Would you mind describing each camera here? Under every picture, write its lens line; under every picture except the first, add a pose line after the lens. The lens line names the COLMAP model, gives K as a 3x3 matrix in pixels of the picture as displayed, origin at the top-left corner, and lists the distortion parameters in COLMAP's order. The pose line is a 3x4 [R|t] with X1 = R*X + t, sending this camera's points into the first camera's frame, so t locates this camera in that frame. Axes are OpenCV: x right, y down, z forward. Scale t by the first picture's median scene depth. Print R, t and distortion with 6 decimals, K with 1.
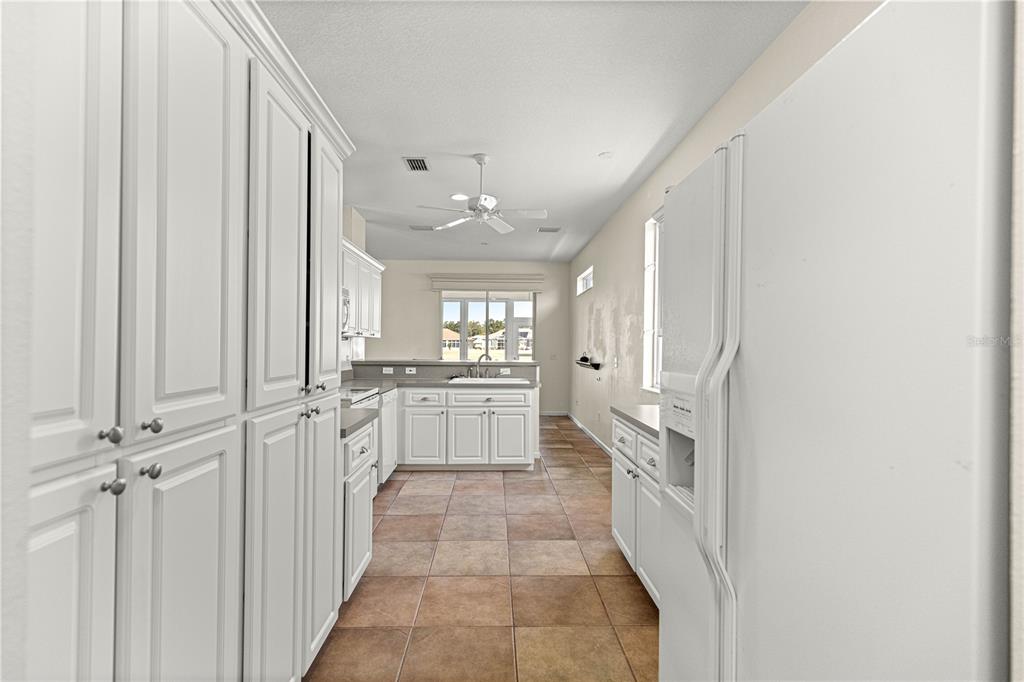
lens RADIAL K [[463.1, 0, 504.8], [0, 463.1, 339.9], [0, 0, 1]] dist [0.006491, -0.001397]
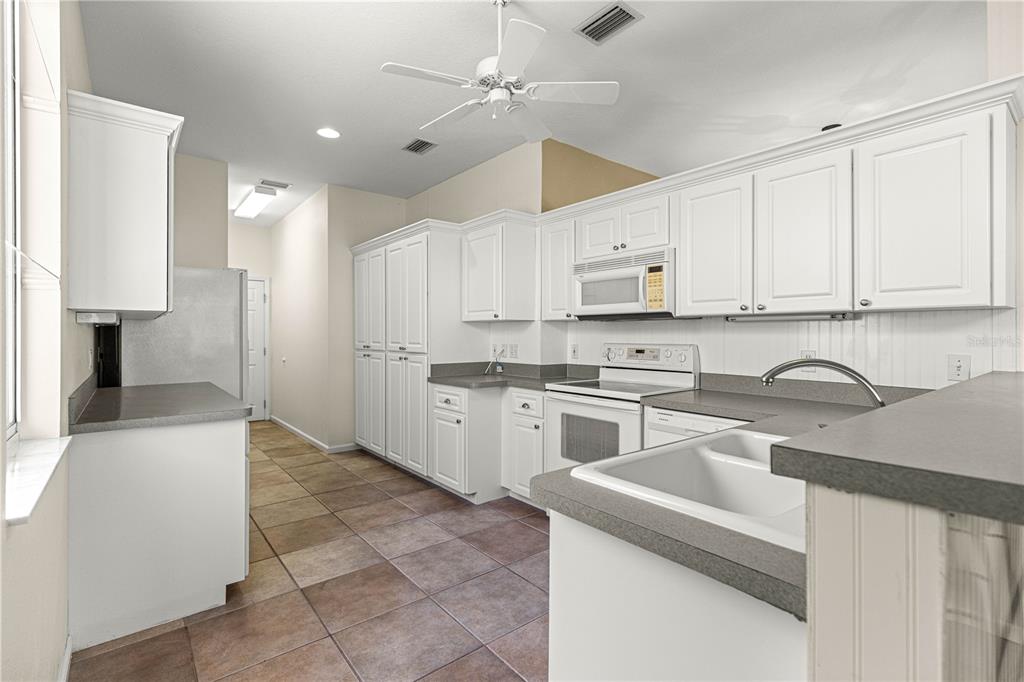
lens RADIAL K [[463.1, 0, 508.1], [0, 463.1, 328.2], [0, 0, 1]] dist [0.006491, -0.001397]
pose [[-0.793660, -0.018550, -0.608079, 0.277675], [-0.000785, 0.999565, -0.029468, 0.030426], [0.608361, -0.022910, -0.793330, 1.431284]]
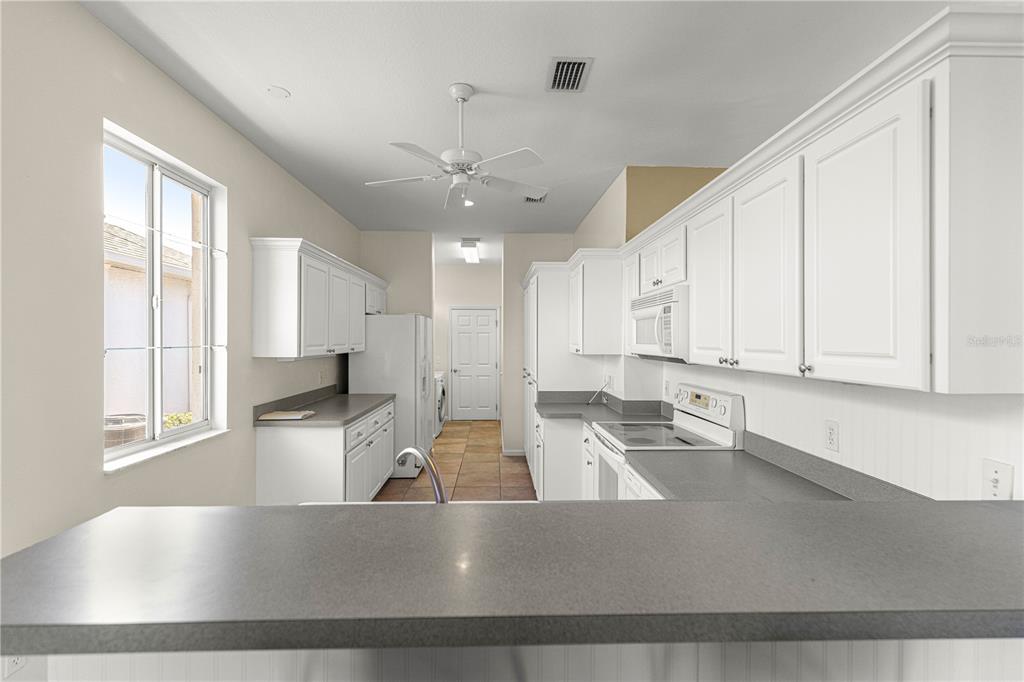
lens RADIAL K [[463.1, 0, 514.4], [0, 463.1, 339.5], [0, 0, 1]] dist [0.006491, -0.001397]
pose [[-0.999792, -0.019392, 0.006364, -0.133969], [-0.019469, 0.999736, -0.012209, -0.029138], [-0.006126, -0.012331, -0.999905, 1.648787]]
